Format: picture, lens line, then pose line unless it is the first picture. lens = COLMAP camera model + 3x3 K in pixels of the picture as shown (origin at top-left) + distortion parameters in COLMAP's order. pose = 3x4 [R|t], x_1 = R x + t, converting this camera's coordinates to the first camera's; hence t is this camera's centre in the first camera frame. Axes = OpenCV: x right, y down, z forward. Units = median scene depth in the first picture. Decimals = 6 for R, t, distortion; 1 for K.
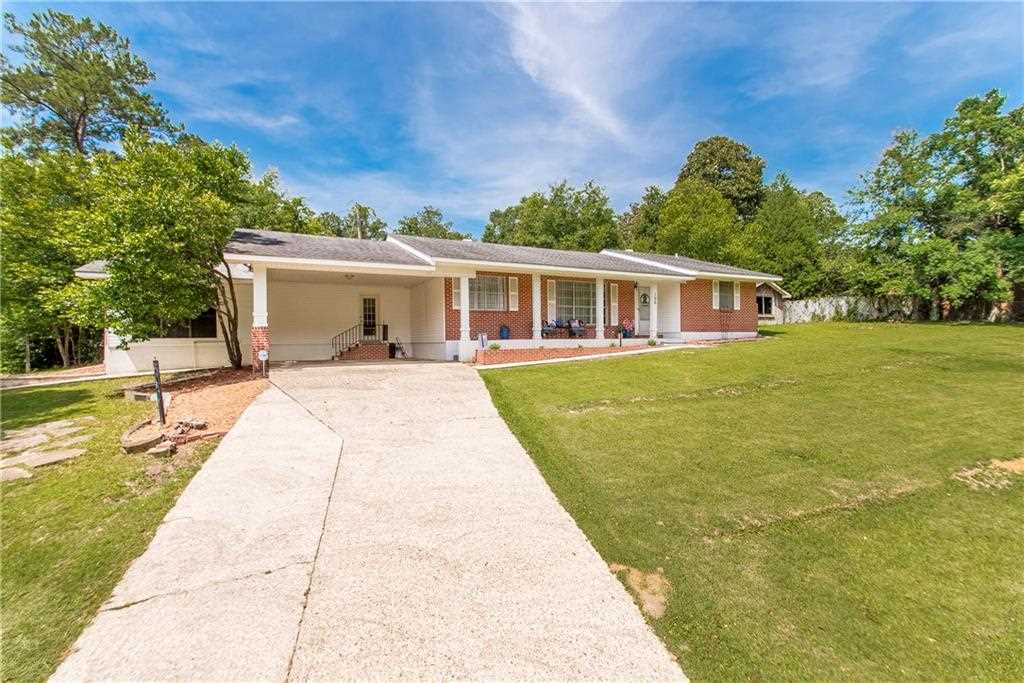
lens RADIAL K [[478.2, 0, 492.1], [0, 478.2, 343.9], [0, 0, 1]] dist [0.010283, -0.002620]
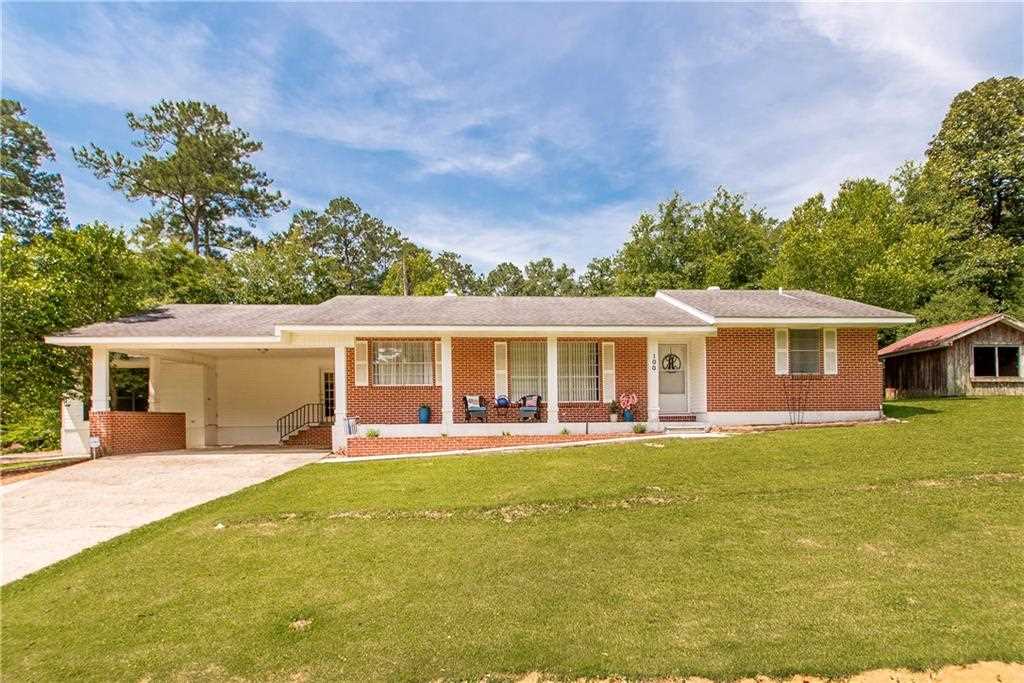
lens RADIAL K [[610.7, 0, 547.0], [0, 610.7, 404.9], [0, 0, 1]] dist [0.016831, -0.006716]
pose [[0.919475, -0.004592, -0.393121, 0.308011], [-0.002911, 0.999825, -0.018486, -0.010889], [0.393137, 0.018141, 0.919301, 0.089947]]
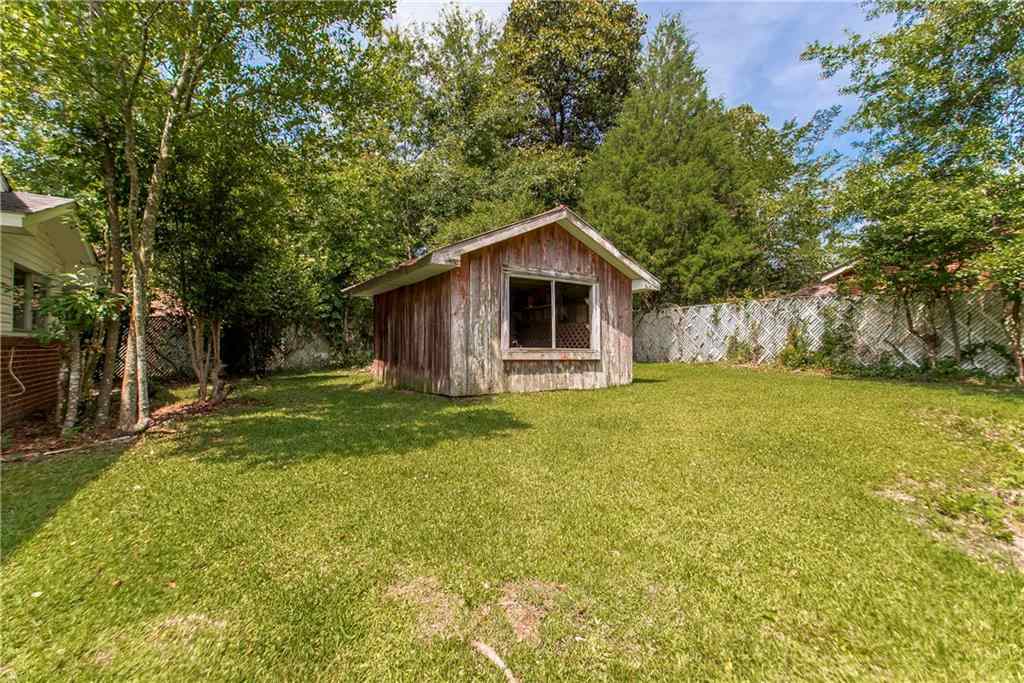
lens RADIAL K [[478.2, 0, 510.8], [0, 478.2, 343.1], [0, 0, 1]] dist [0.010283, -0.002620]
pose [[0.988562, 0.016399, 0.149919, 0.434911], [-0.014371, 0.999790, -0.014605, -0.052392], [-0.150127, 0.012283, 0.988590, 0.646121]]
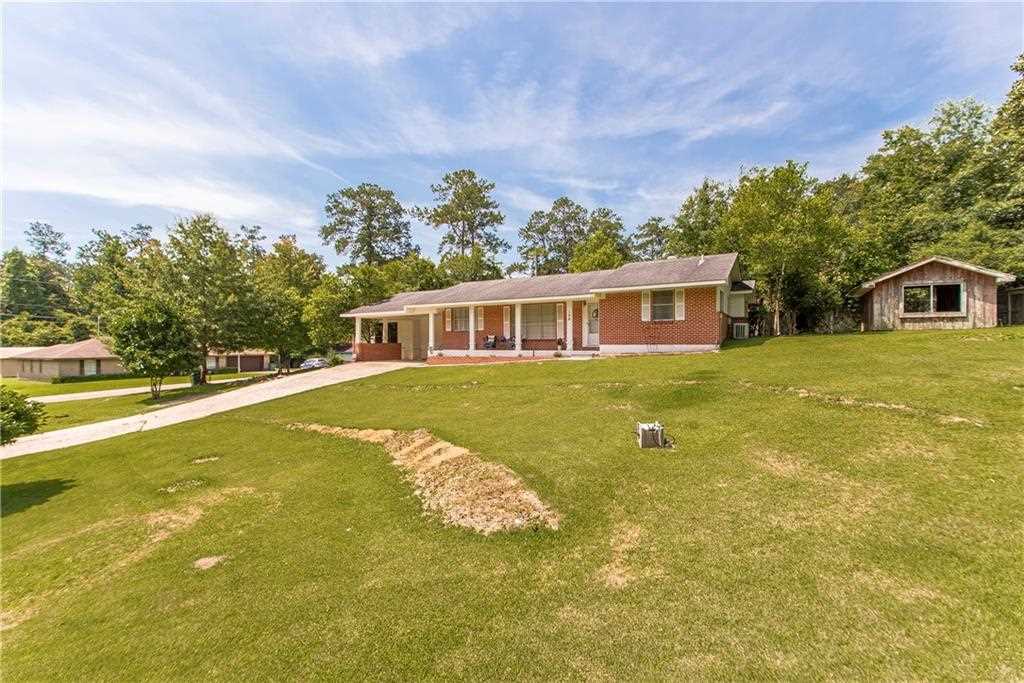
lens RADIAL K [[478.2, 0, 492.2], [0, 478.2, 338.4], [0, 0, 1]] dist [0.010283, -0.002620]
pose [[0.501869, 0.001086, -0.864943, 0.710327], [-0.001626, 0.999999, 0.000312, -0.023276], [0.864942, 0.001250, 0.501870, 0.152392]]
